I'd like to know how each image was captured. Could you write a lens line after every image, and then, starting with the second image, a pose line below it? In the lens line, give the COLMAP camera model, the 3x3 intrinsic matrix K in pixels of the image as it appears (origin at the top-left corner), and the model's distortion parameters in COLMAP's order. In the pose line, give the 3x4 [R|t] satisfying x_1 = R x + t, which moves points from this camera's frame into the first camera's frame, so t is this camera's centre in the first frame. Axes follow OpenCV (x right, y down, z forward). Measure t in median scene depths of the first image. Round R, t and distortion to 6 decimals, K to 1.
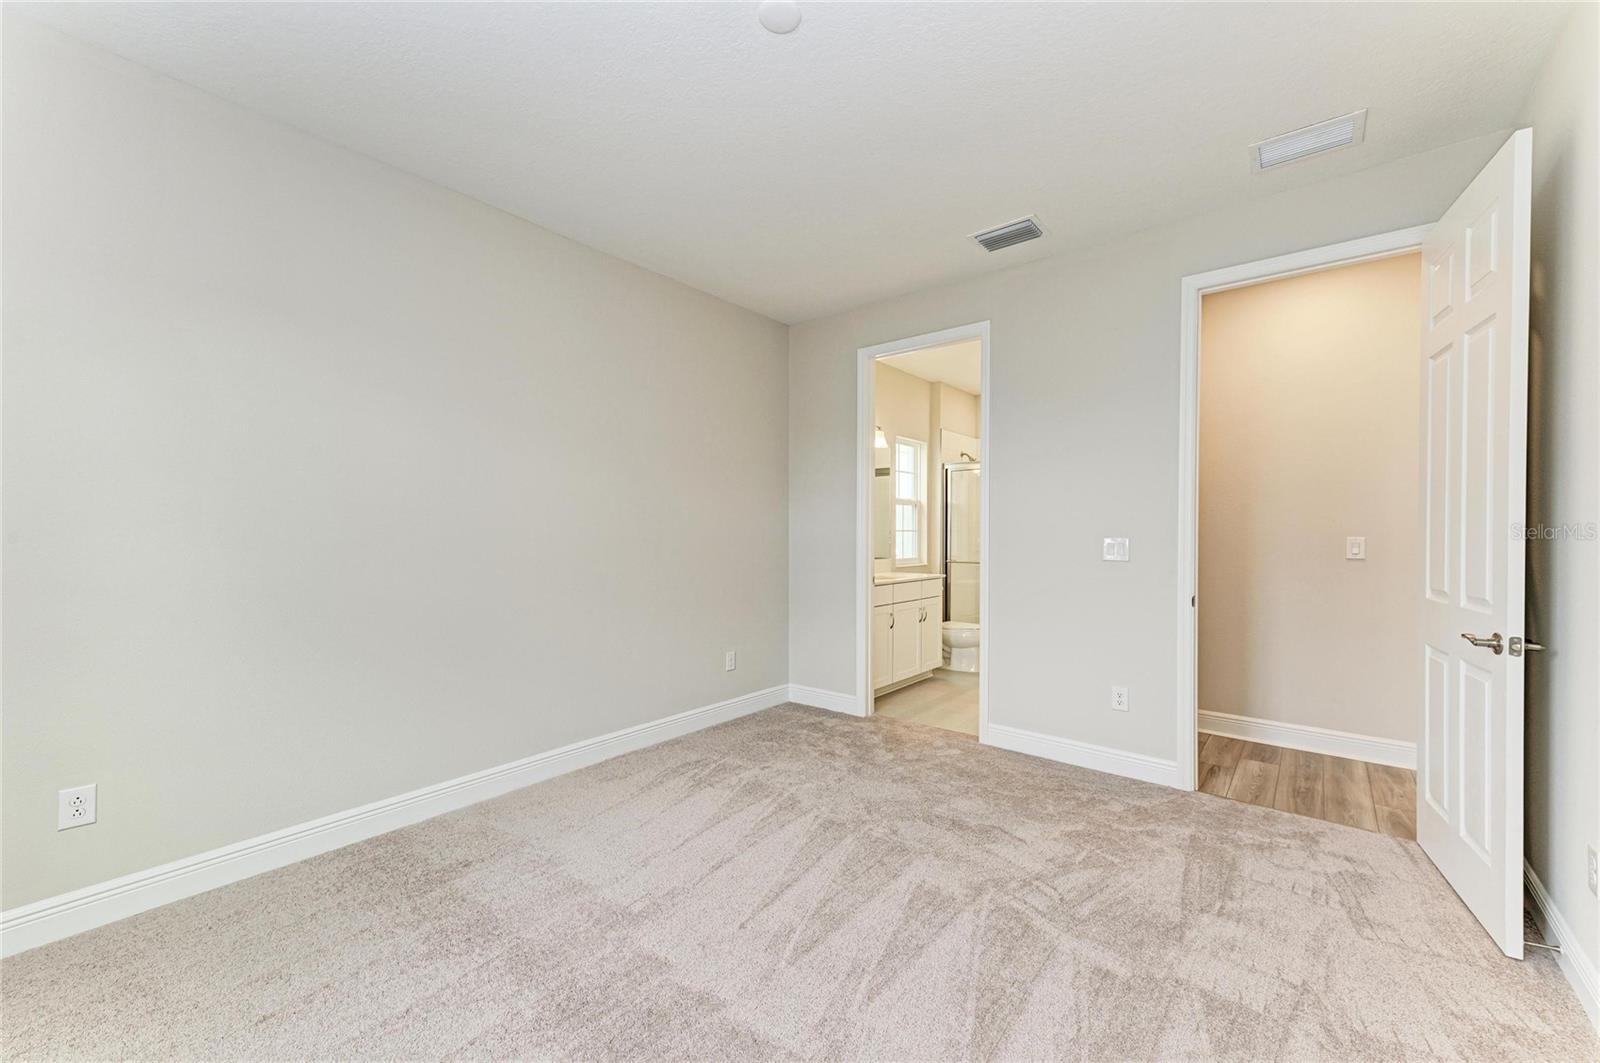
lens RADIAL K [[620.0, 0, 802.0], [0, 620.0, 532.3], [0, 0, 1]] dist [0.020232, -0.000816]
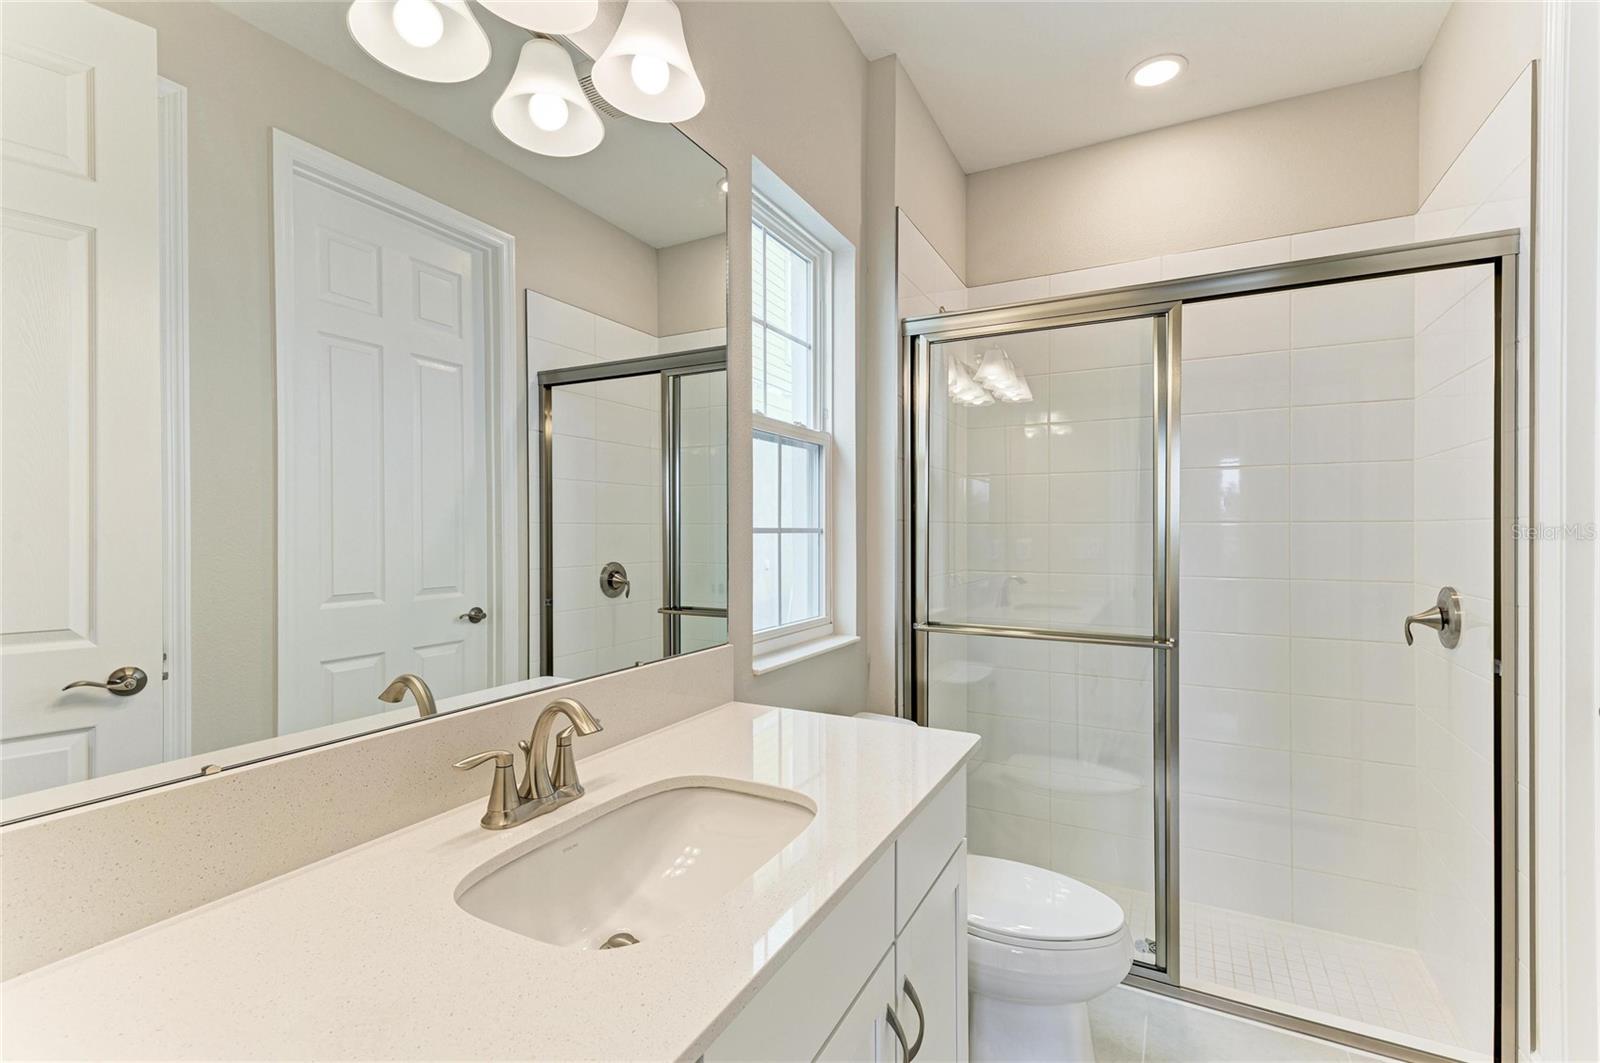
lens RADIAL K [[690.3, 0, 794.8], [0, 690.3, 534.8], [0, 0, 1]] dist [0.011214, 0.000750]
pose [[0.984382, -0.003289, 0.176013, 0.111258], [0.003883, 0.999988, -0.003029, 0.000227], [-0.176001, 0.003665, 0.984383, 0.668706]]
